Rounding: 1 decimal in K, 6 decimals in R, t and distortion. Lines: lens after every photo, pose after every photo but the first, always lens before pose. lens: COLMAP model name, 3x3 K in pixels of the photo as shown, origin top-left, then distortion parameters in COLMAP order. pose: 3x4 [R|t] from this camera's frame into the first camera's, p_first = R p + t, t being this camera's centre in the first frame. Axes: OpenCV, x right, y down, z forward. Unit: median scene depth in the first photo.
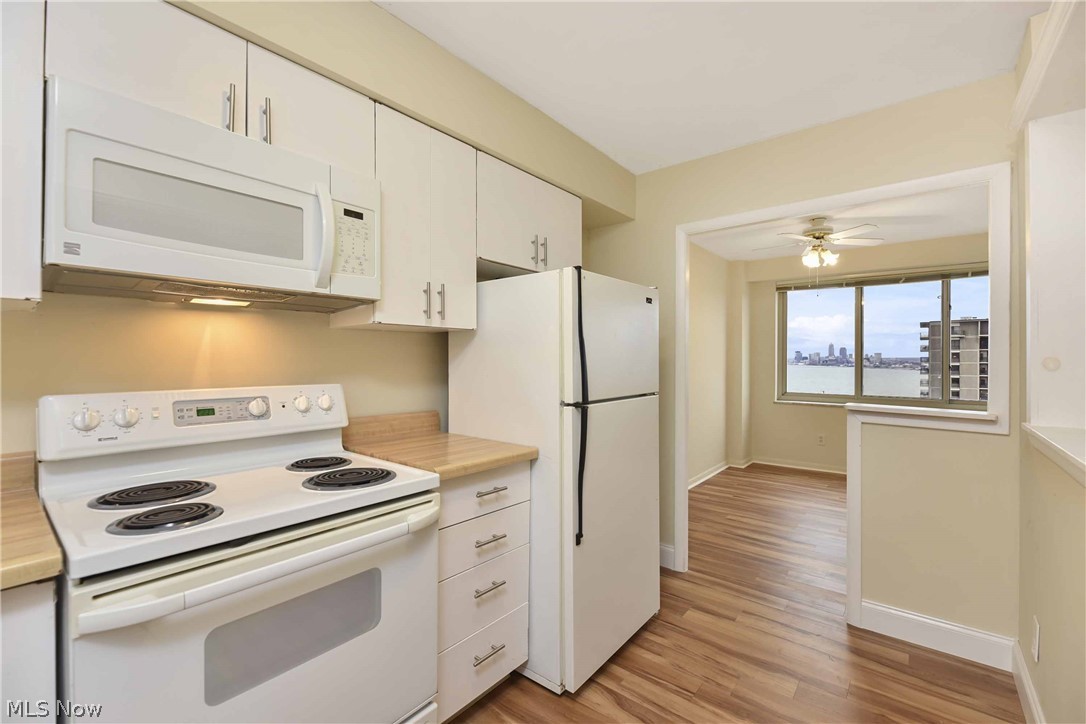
lens RADIAL K [[456.3, 0, 552.3], [0, 456.3, 358.9], [0, 0, 1]] dist [-0.001321, -0.002604]
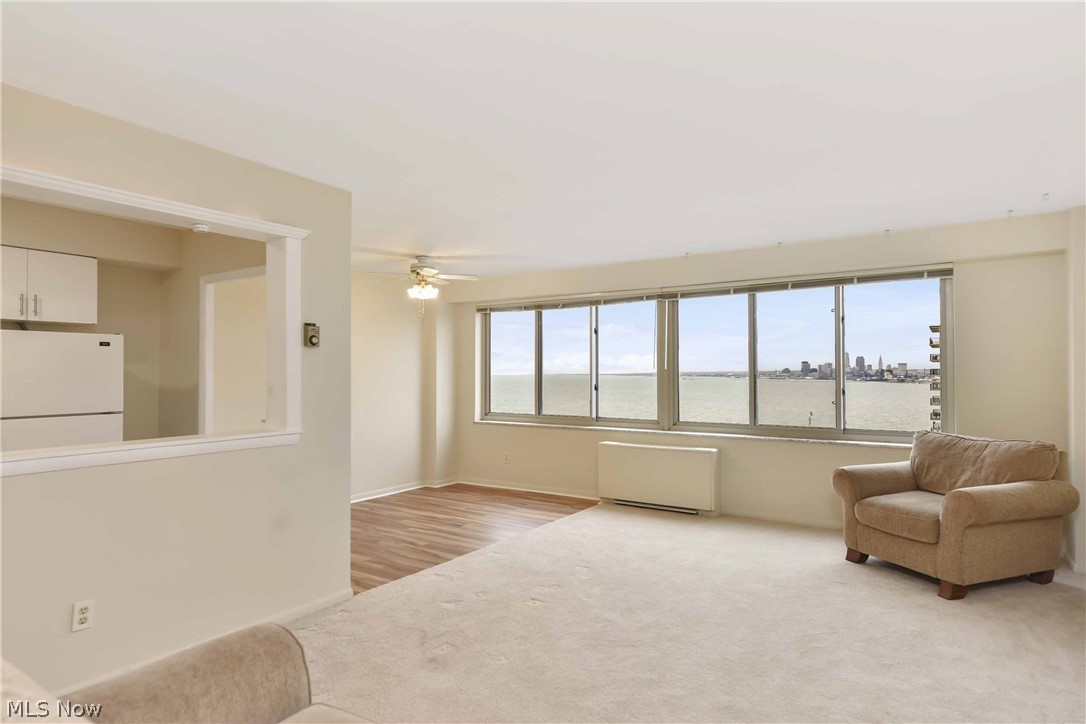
lens RADIAL K [[606.4, 0, 545.0], [0, 606.4, 364.3], [0, 0, 1]] dist [0.005029, -0.000938]
pose [[0.995541, -0.002952, 0.094281, 1.660506], [0.004206, 0.999905, -0.013107, -0.047573], [-0.094233, 0.013445, 0.995459, -1.140546]]
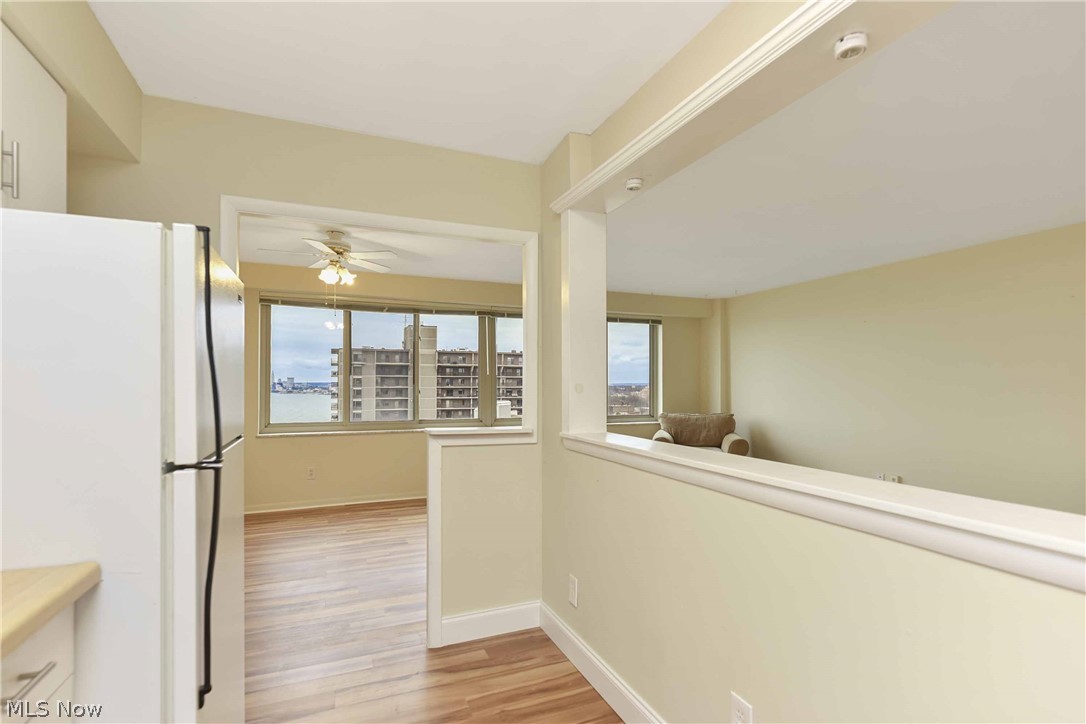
lens RADIAL K [[518.9, 0, 550.7], [0, 518.9, 377.8], [0, 0, 1]] dist [0.001777, -0.001799]
pose [[0.467879, 0.010212, 0.883734, -0.309557], [-0.000108, 0.999934, -0.011498, -0.002456], [-0.883793, 0.005284, 0.467849, 0.288266]]
